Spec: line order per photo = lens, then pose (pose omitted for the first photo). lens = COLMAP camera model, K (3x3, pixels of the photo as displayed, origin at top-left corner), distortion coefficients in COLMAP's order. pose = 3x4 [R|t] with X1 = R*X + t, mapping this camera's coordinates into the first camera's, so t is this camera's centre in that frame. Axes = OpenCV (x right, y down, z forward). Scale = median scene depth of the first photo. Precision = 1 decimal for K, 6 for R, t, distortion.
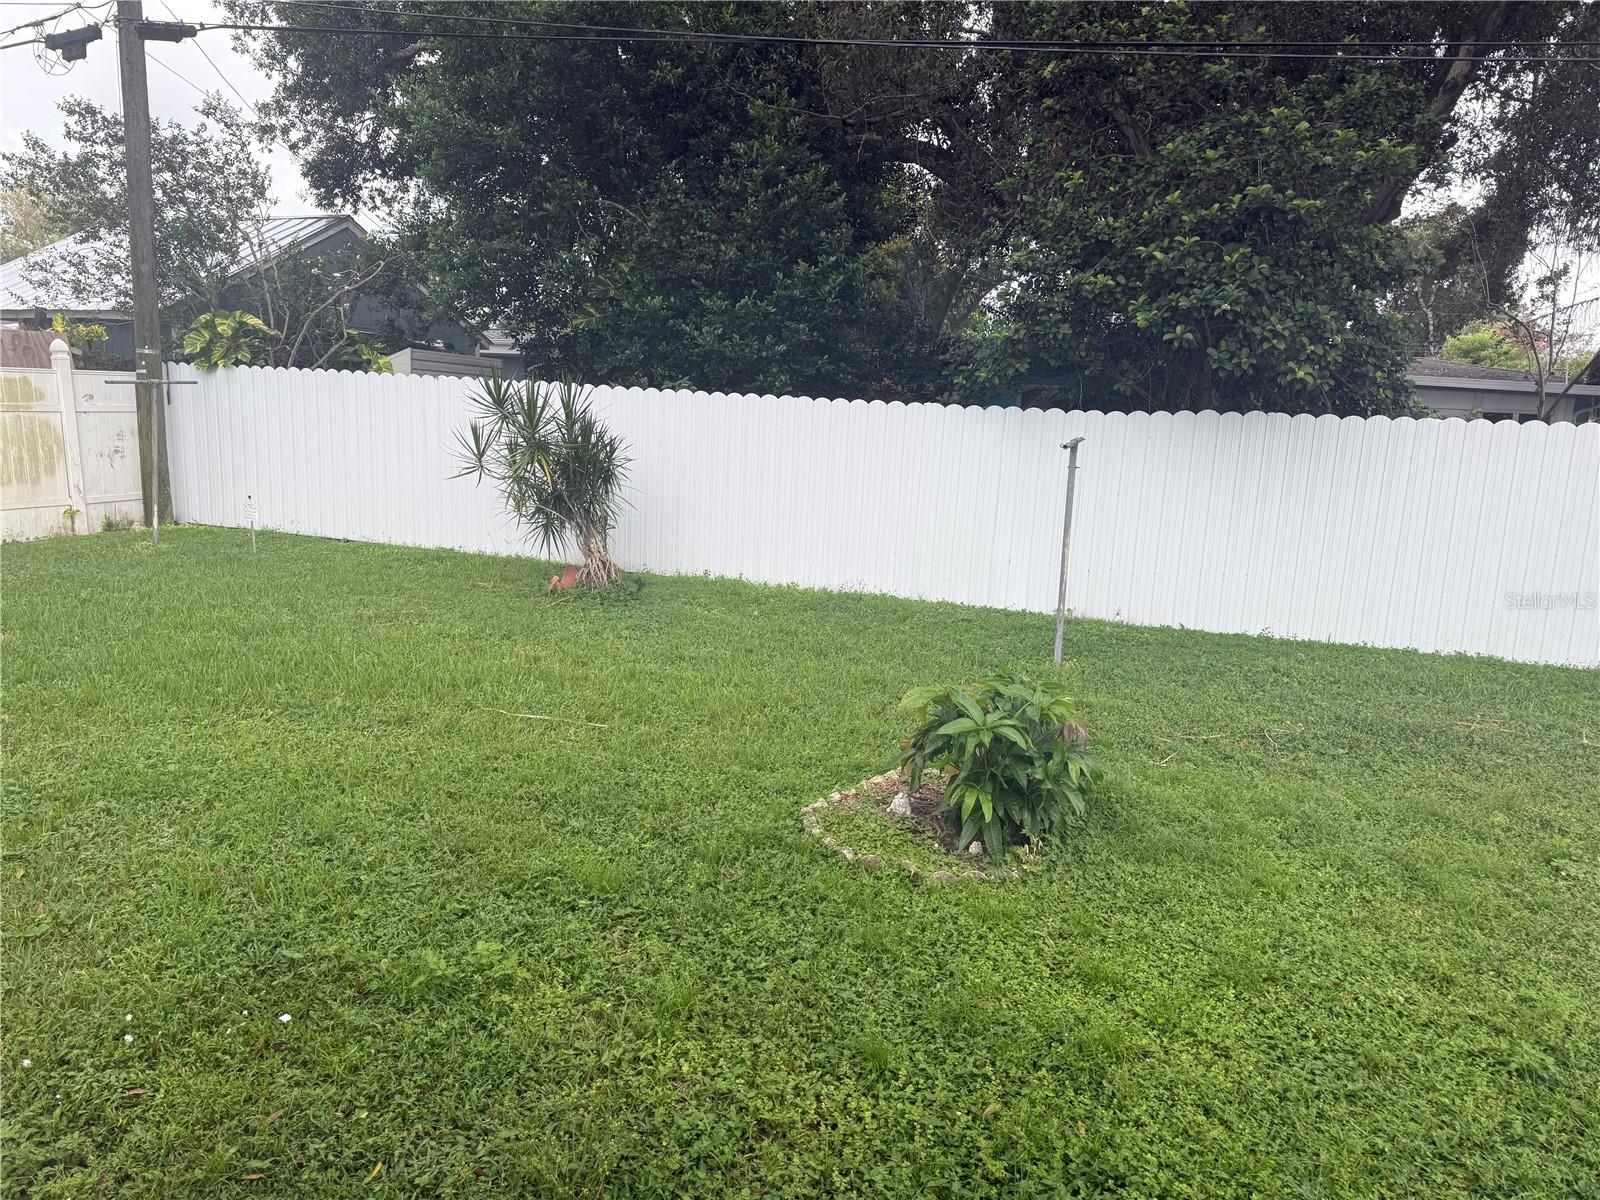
lens RADIAL K [[1154.4, 0, 792.8], [0, 1154.4, 601.4], [0, 0, 1]] dist [0.119843, -0.170513]
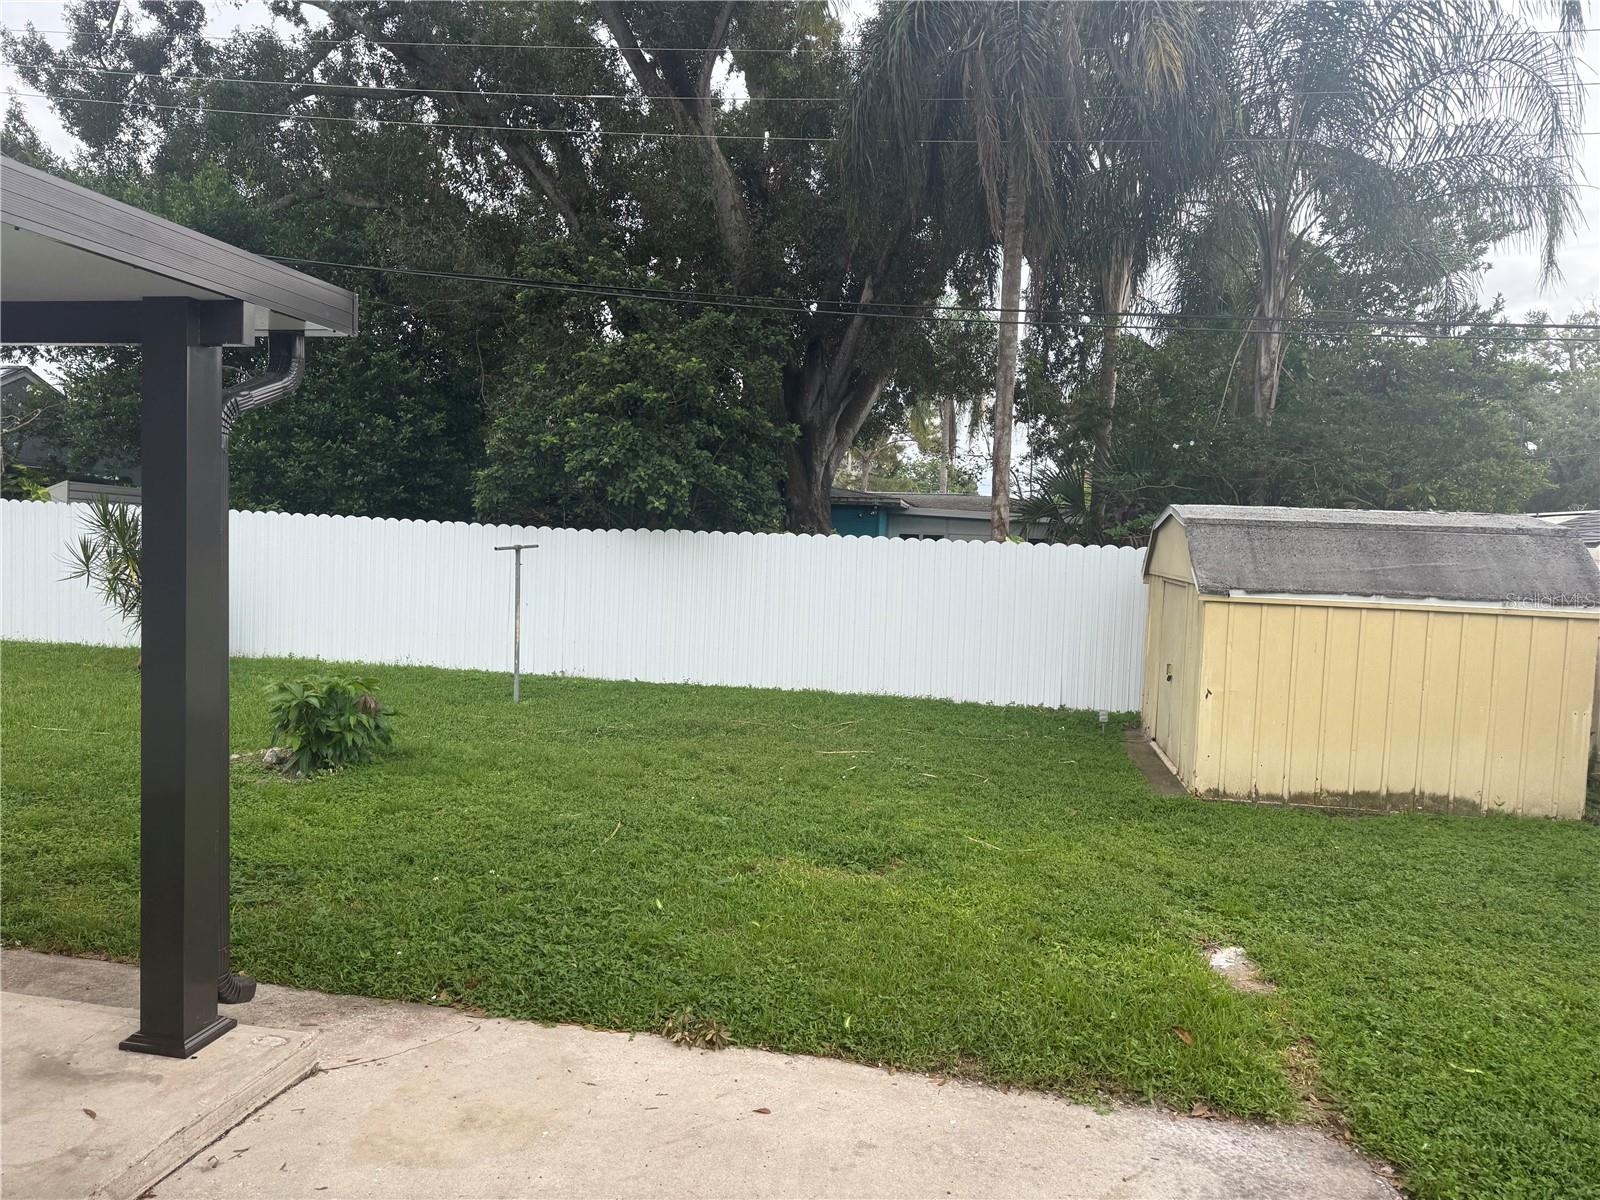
lens RADIAL K [[1154.4, 0, 792.8], [0, 1154.4, 601.4], [0, 0, 1]] dist [0.119843, -0.170513]
pose [[0.982821, -0.013184, 0.184088, 0.228789], [0.033635, 0.993537, -0.108413, 0.074533], [-0.181469, 0.112743, 0.976913, -0.357429]]
